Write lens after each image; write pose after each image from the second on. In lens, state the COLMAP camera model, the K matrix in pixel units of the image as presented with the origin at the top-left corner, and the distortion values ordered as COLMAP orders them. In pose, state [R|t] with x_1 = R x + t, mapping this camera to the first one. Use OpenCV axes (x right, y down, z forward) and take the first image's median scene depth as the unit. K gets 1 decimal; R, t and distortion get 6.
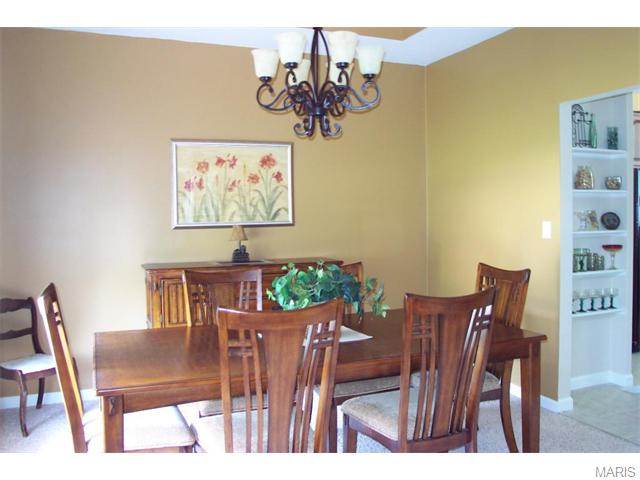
lens RADIAL K [[559.2, 0, 321.9], [0, 559.2, 240.2], [0, 0, 1]] dist [-0.106581, 0.068306]
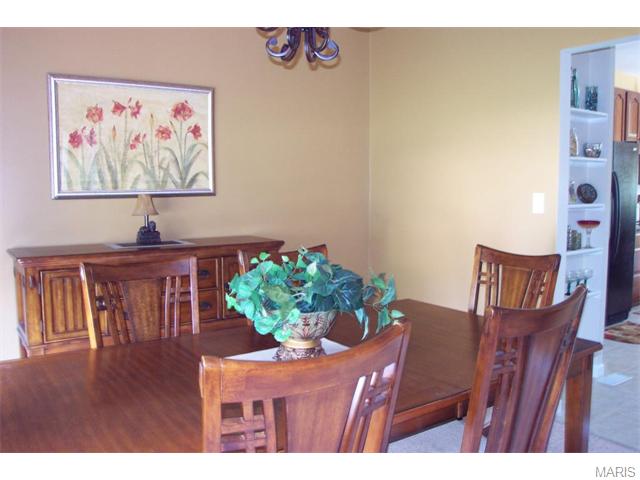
lens RADIAL K [[559.2, 0, 319.4], [0, 559.2, 240.5], [0, 0, 1]] dist [-0.106581, 0.068306]
pose [[0.975722, -0.009639, 0.218802, -0.088065], [-0.002139, 0.998564, 0.053527, -0.005576], [-0.219004, -0.052695, 0.974300, 0.232044]]
